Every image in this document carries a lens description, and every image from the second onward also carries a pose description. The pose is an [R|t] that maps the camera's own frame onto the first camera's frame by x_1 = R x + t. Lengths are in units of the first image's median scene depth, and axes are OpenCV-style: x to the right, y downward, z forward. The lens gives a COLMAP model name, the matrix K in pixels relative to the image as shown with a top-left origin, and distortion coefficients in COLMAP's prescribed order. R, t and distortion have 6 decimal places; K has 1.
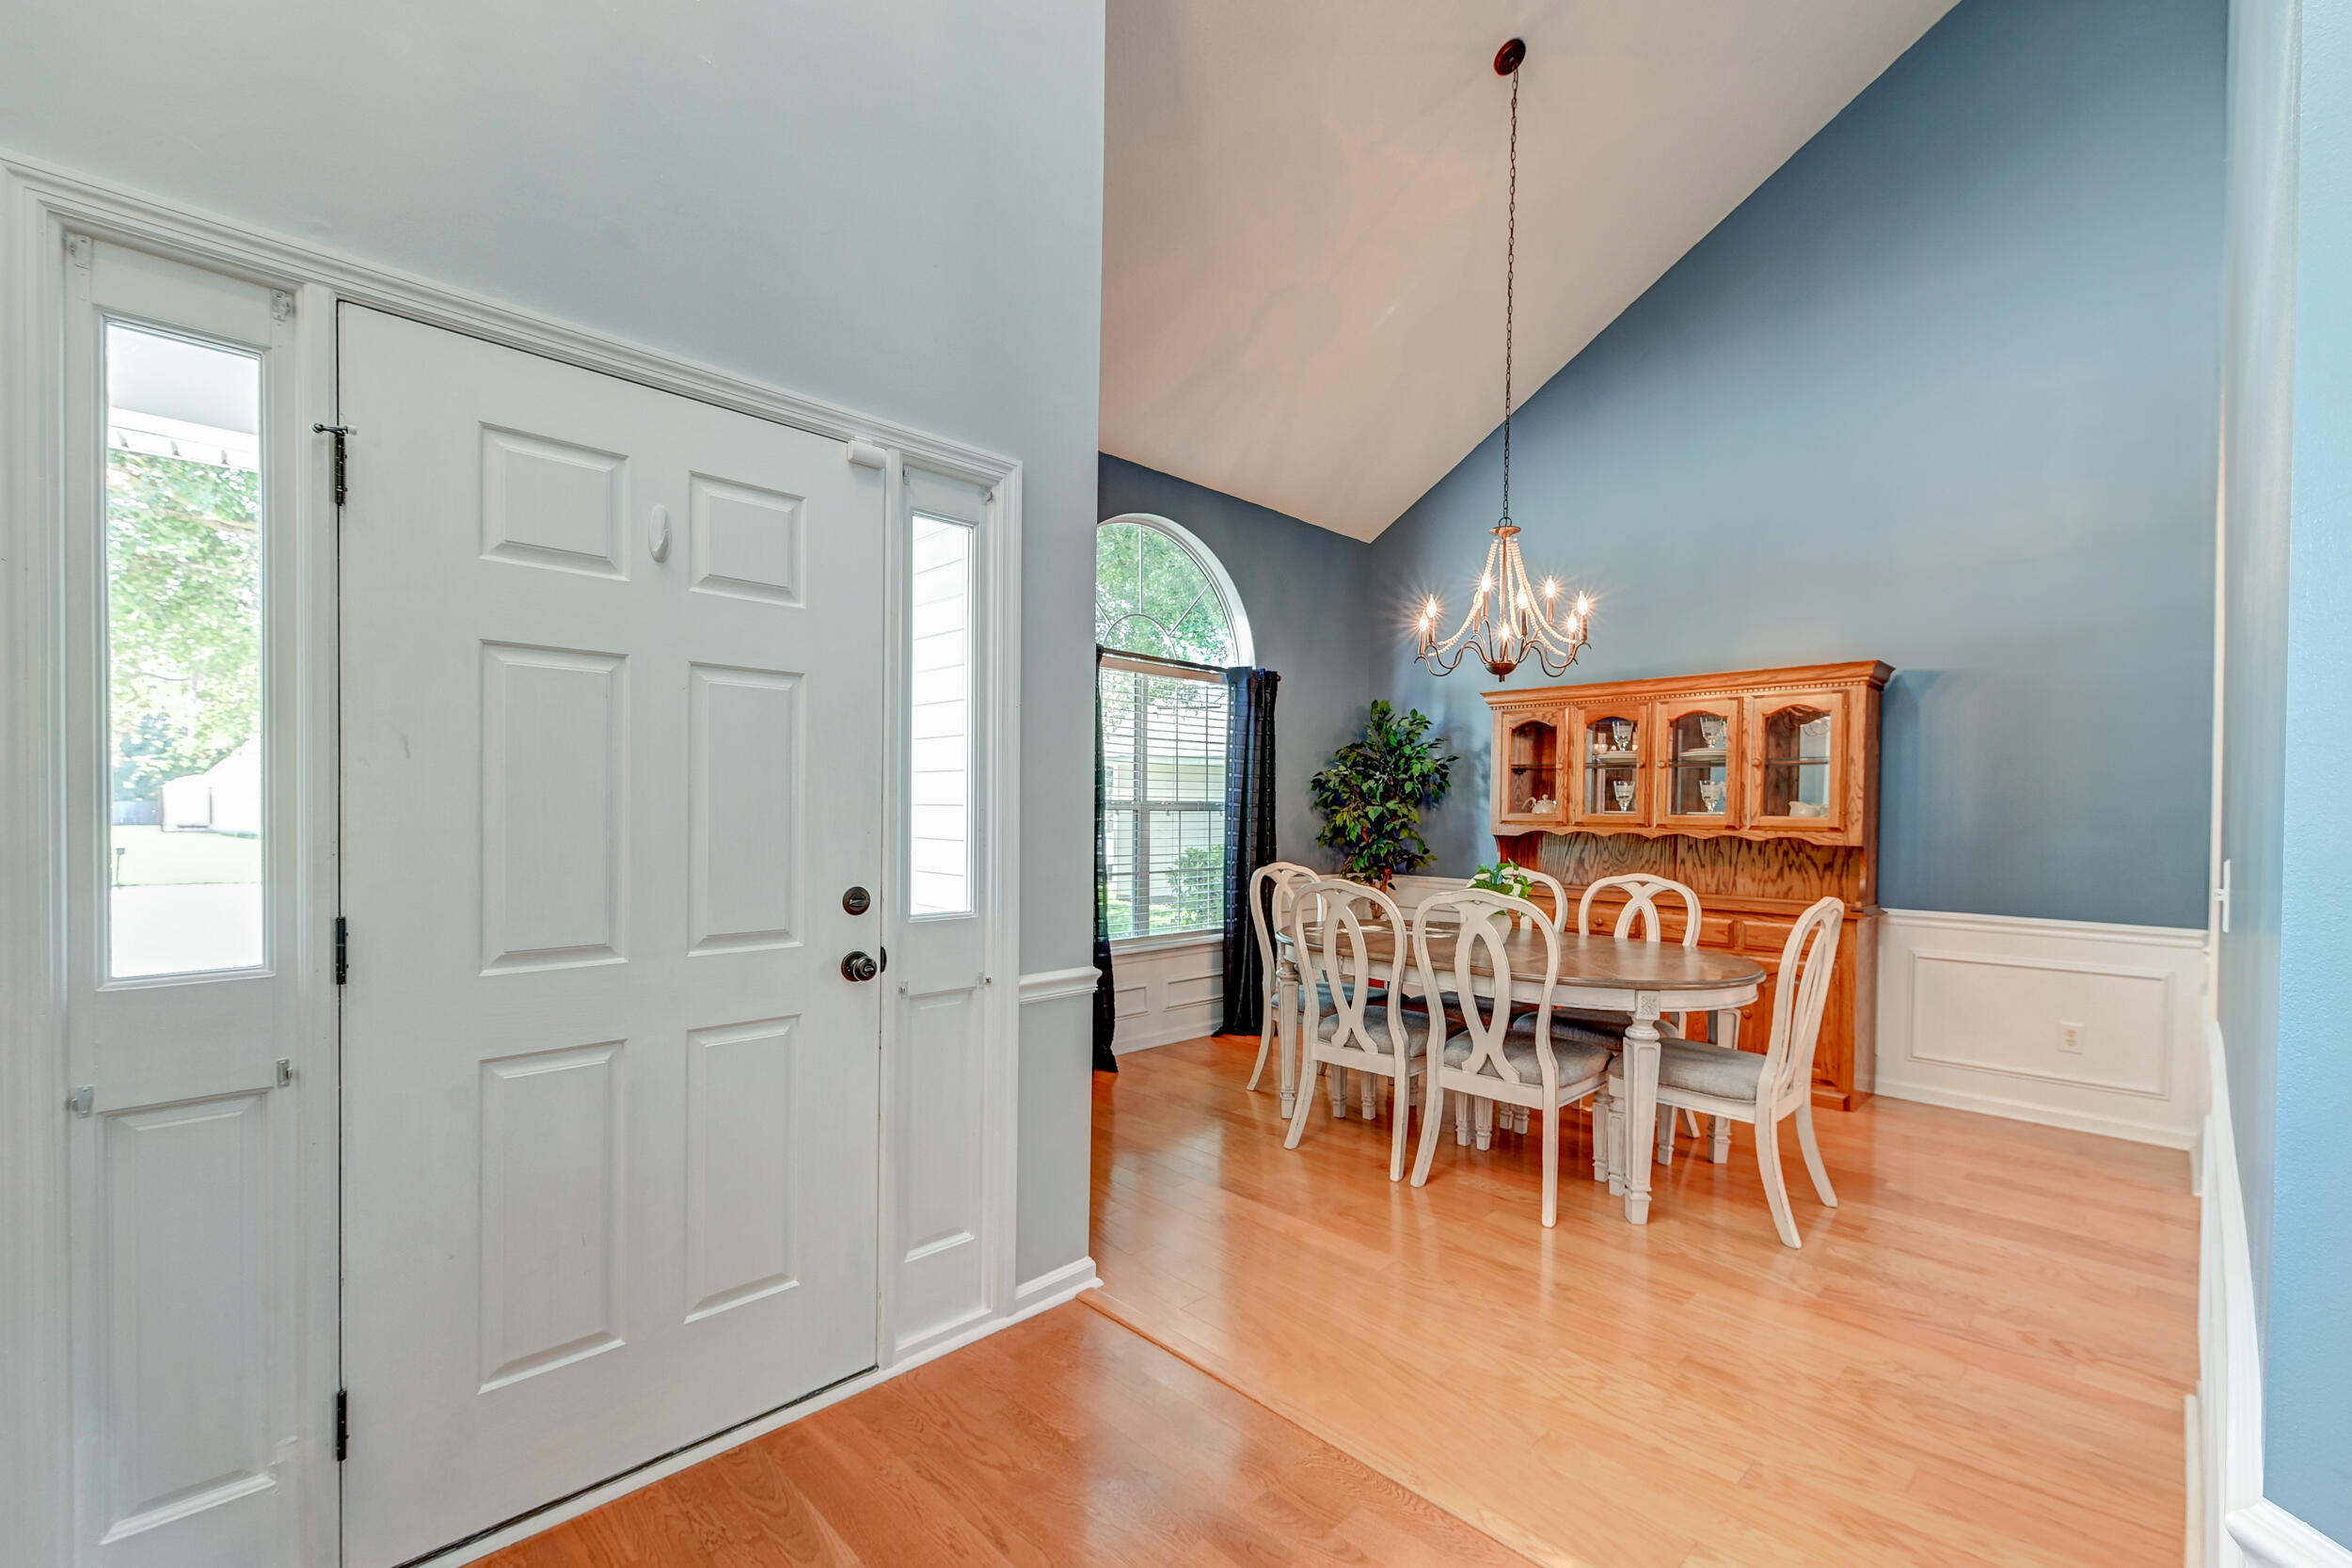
lens RADIAL K [[989.3, 0, 1163.7], [0, 989.3, 802.1], [0, 0, 1]] dist [-0.001958, -0.000640]
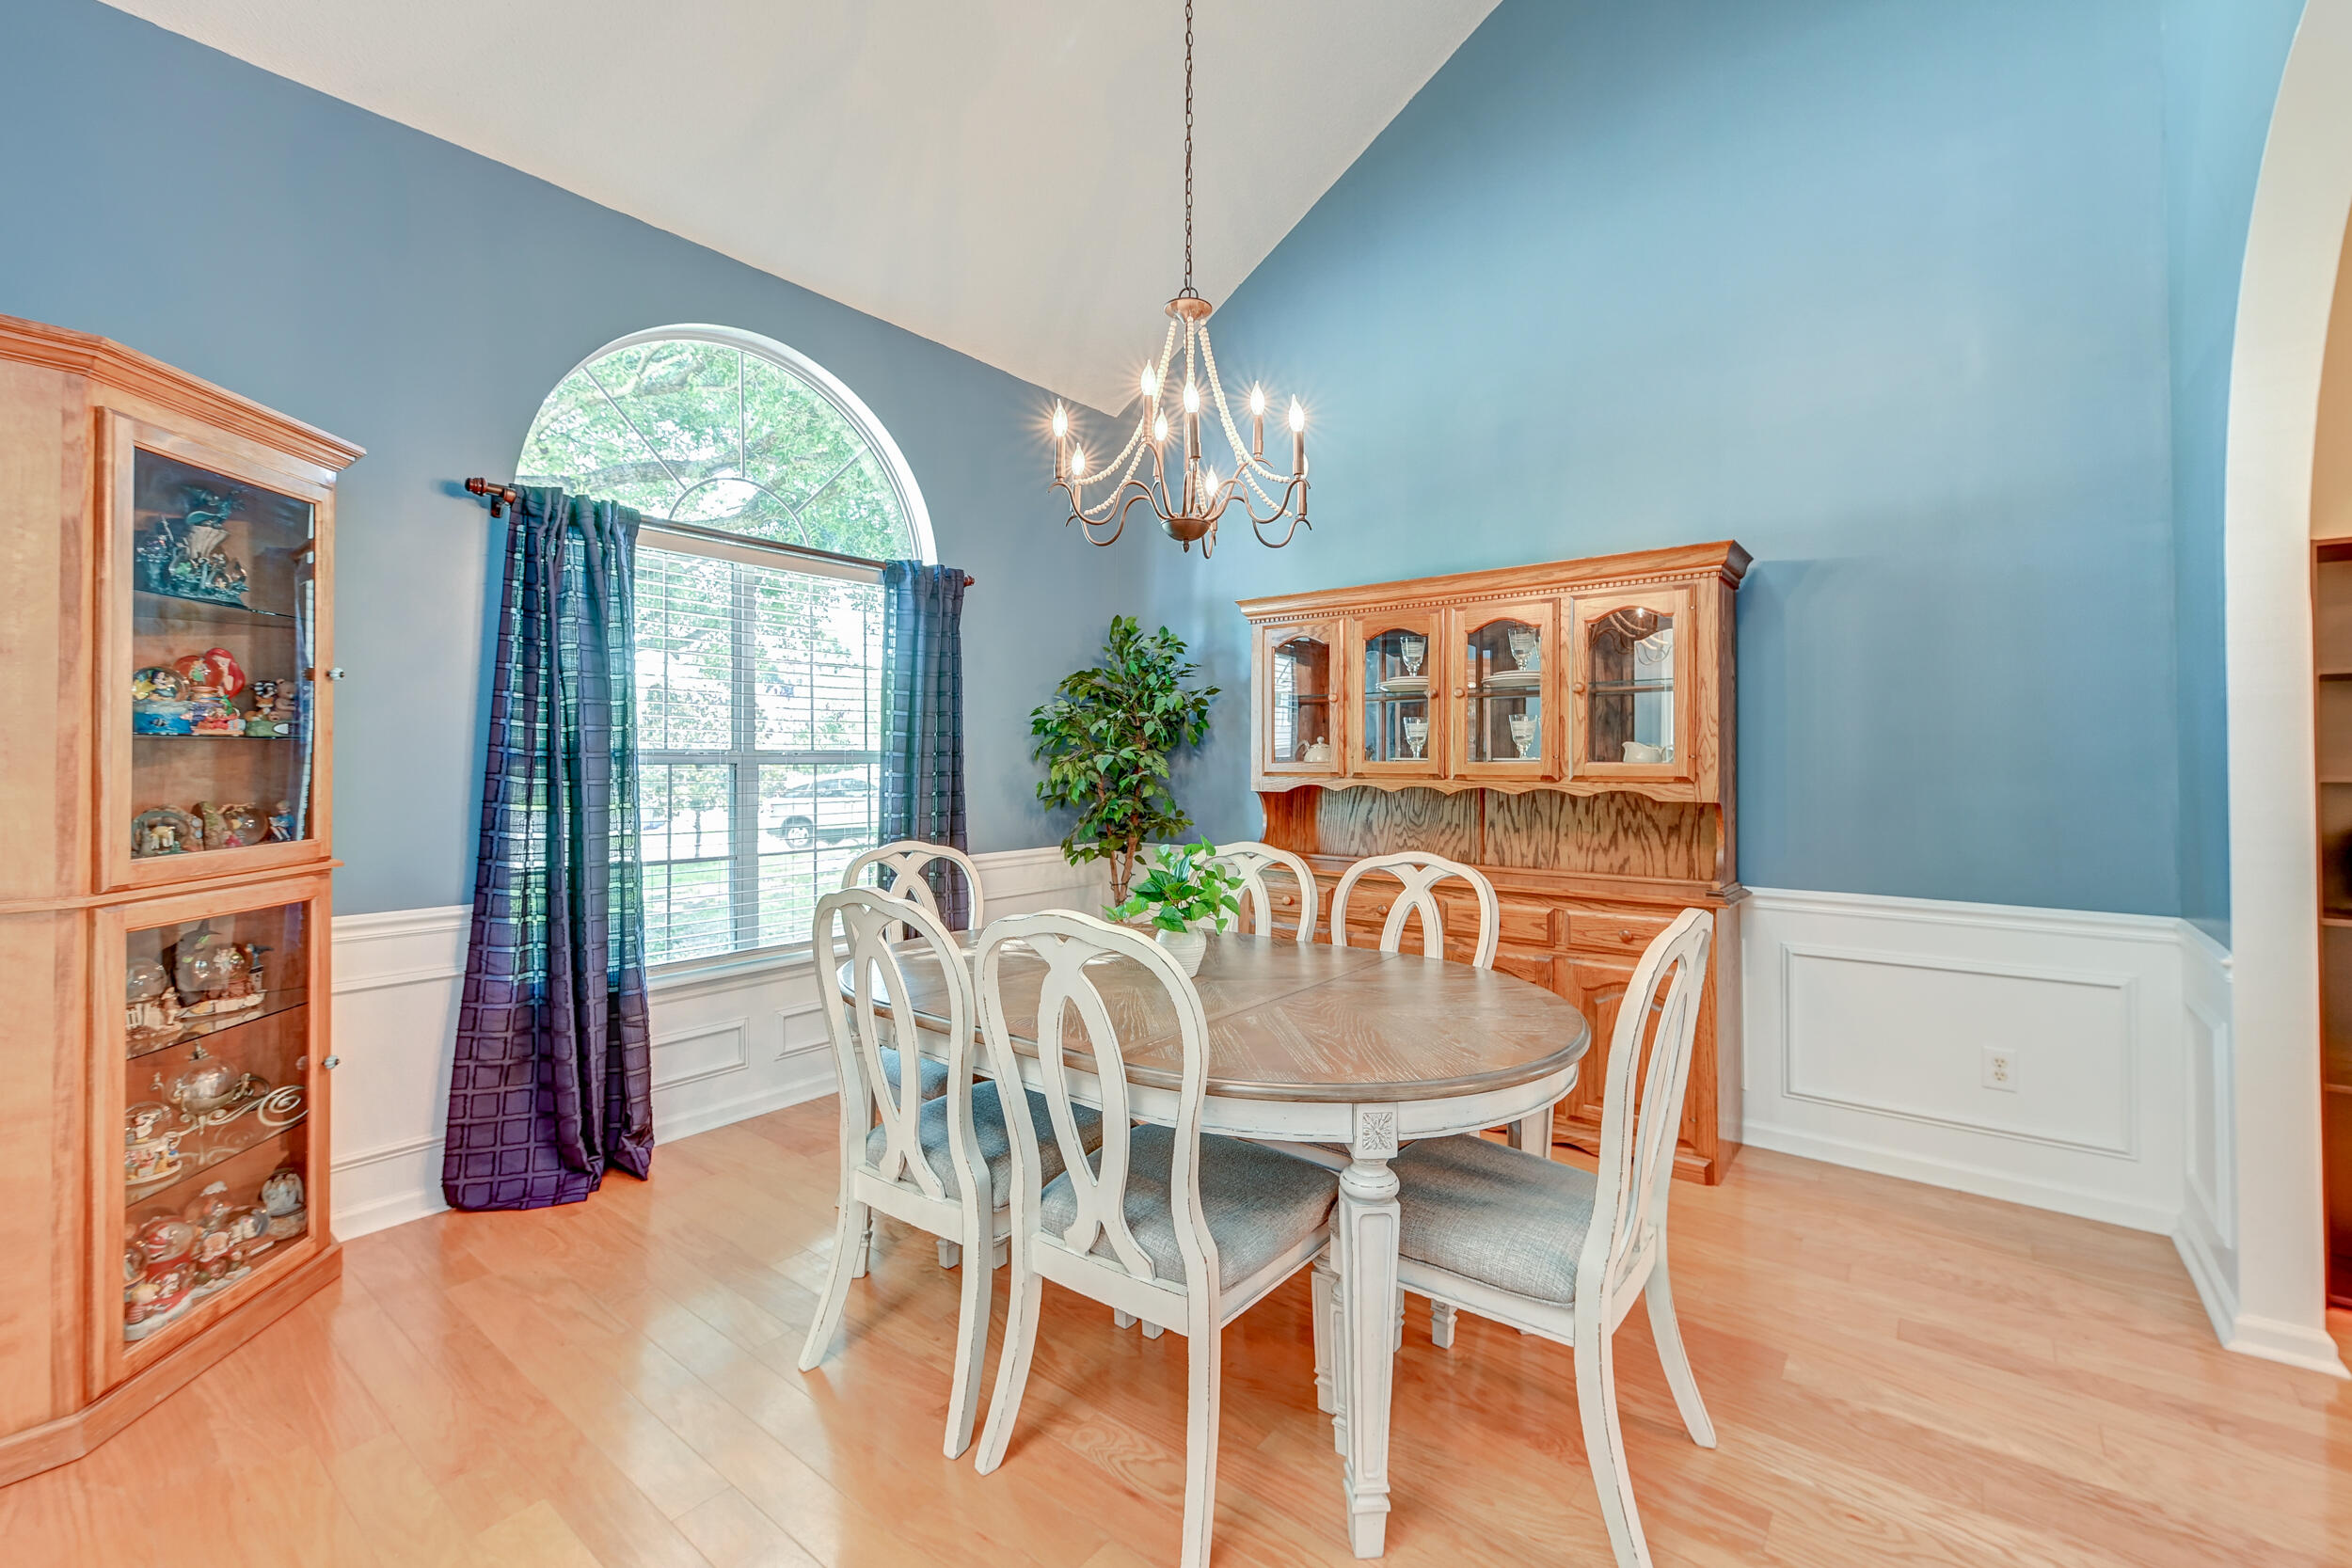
lens RADIAL K [[981.0, 0, 1178.8], [0, 981.0, 720.7], [0, 0, 1]] dist [0.001704, 0.000215]
pose [[0.990620, -0.004918, 0.136556, 0.208367], [0.009501, 0.999413, -0.032926, 0.004446], [-0.136314, 0.033914, 0.990085, 0.325036]]
